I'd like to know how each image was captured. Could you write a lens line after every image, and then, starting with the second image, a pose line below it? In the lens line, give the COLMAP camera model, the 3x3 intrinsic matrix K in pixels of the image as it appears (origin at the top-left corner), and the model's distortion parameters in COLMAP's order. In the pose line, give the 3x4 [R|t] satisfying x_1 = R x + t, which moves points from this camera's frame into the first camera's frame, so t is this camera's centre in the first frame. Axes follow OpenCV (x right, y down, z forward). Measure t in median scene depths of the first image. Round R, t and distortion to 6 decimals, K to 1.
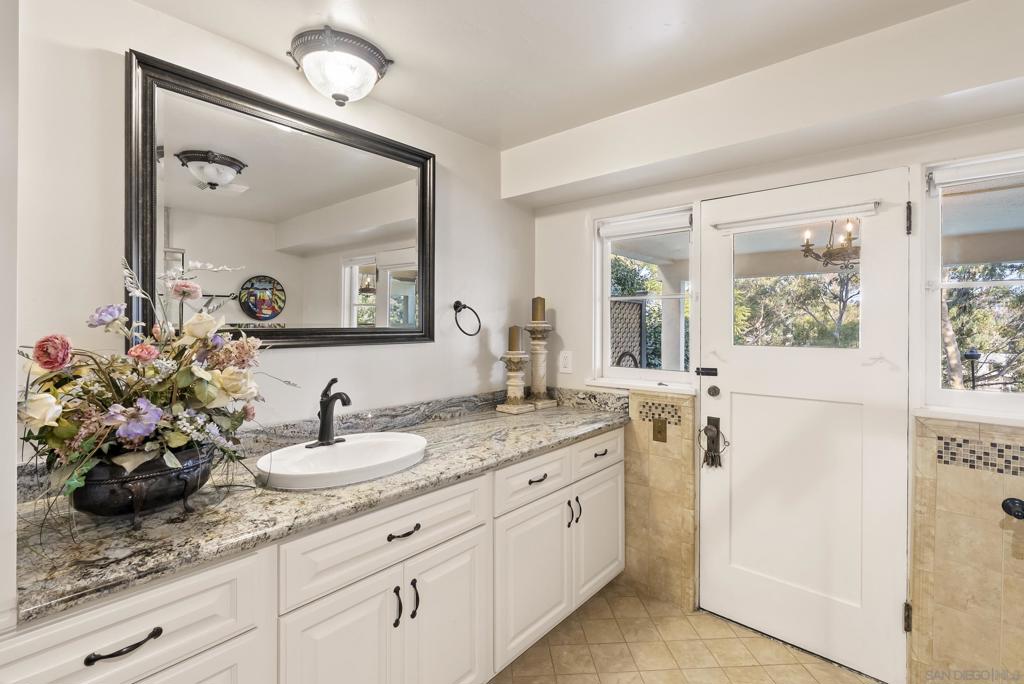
lens RADIAL K [[468.5, 0, 511.6], [0, 468.5, 325.2], [0, 0, 1]] dist [-0.009237, 0.000078]
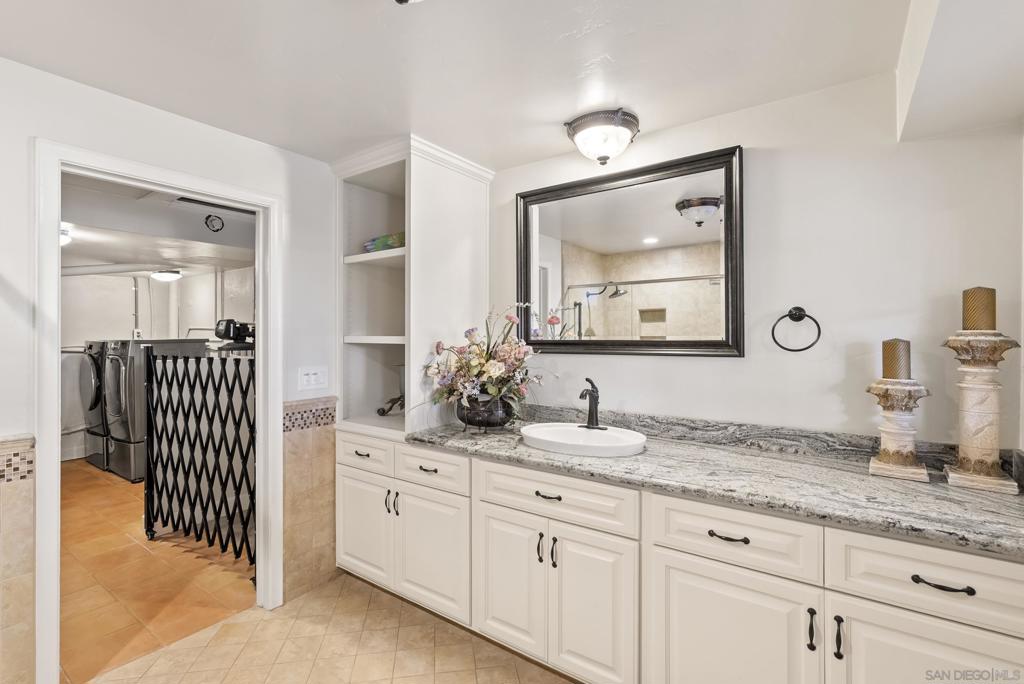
lens RADIAL K [[468.5, 0, 510.8], [0, 468.5, 337.2], [0, 0, 1]] dist [-0.009237, 0.000078]
pose [[0.102926, 0.000863, -0.994689, 0.670407], [0.000391, 1.000000, 0.000908, -0.002659], [0.994689, -0.000482, 0.102926, 0.478598]]
